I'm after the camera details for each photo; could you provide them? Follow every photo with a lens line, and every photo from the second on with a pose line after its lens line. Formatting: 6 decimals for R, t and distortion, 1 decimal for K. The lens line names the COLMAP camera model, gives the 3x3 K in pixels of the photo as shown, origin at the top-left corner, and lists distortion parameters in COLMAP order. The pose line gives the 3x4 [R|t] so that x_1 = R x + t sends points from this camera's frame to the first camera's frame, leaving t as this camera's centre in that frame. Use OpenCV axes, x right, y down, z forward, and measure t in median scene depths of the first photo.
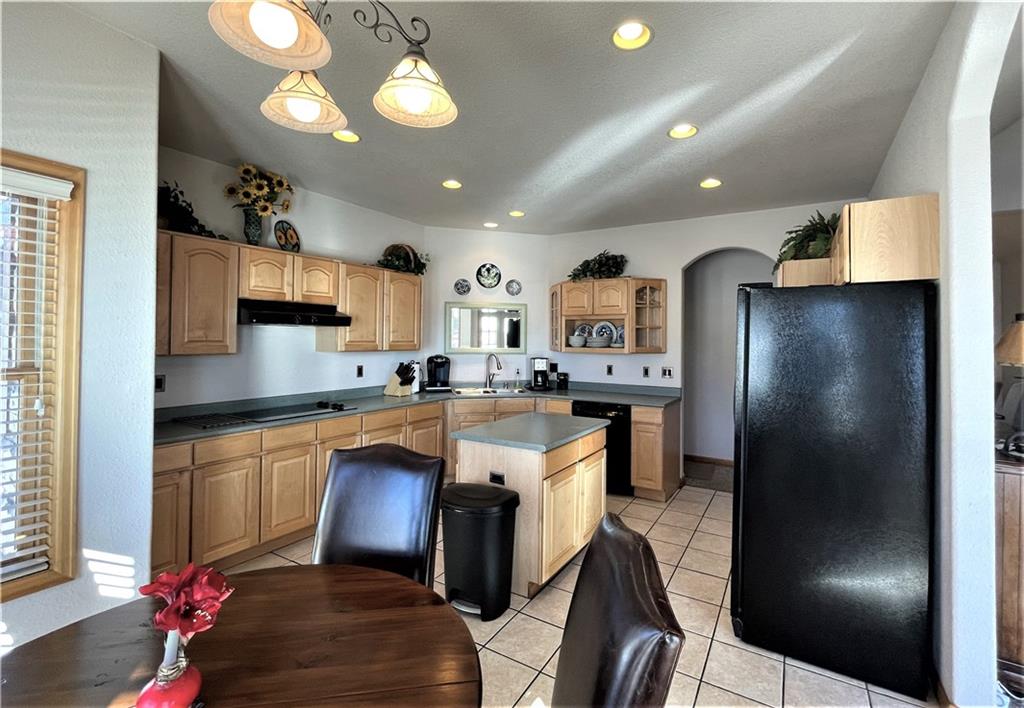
lens RADIAL K [[447.5, 0, 512.0], [0, 447.5, 354.0], [0, 0, 1]] dist [0.000727, -0.000017]
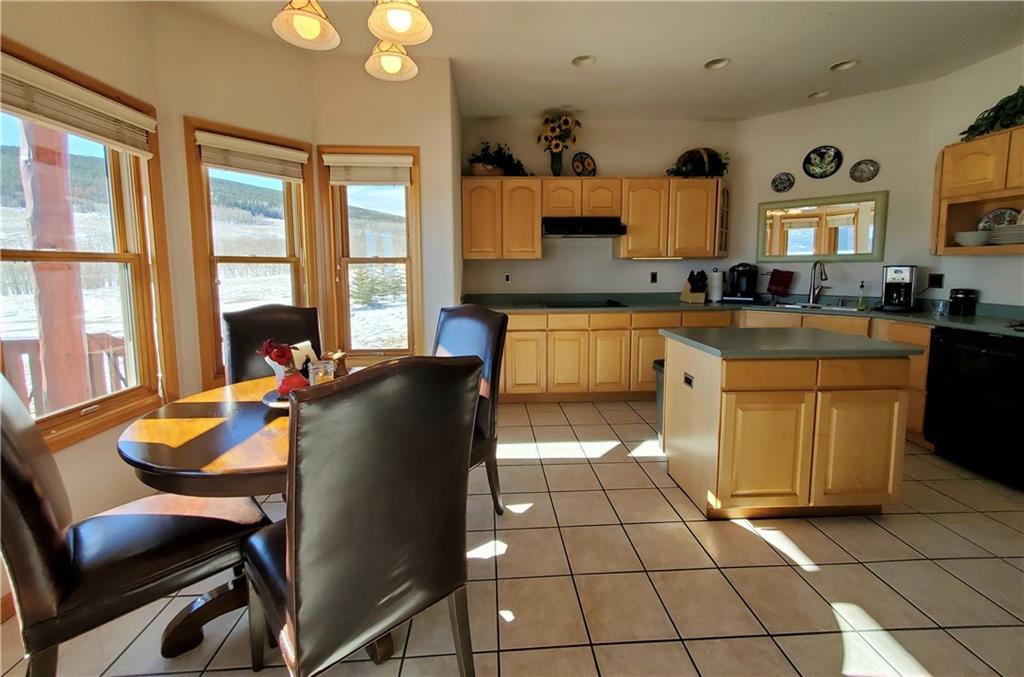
lens RADIAL K [[397.1, 0, 511.6], [0, 397.1, 304.6], [0, 0, 1]] dist [0.000322, -0.000063]
pose [[0.572912, 0.068239, -0.816771, 0.243789], [-0.017966, 0.997334, 0.070723, 0.039843], [0.819420, -0.025844, 0.572611, 0.153725]]
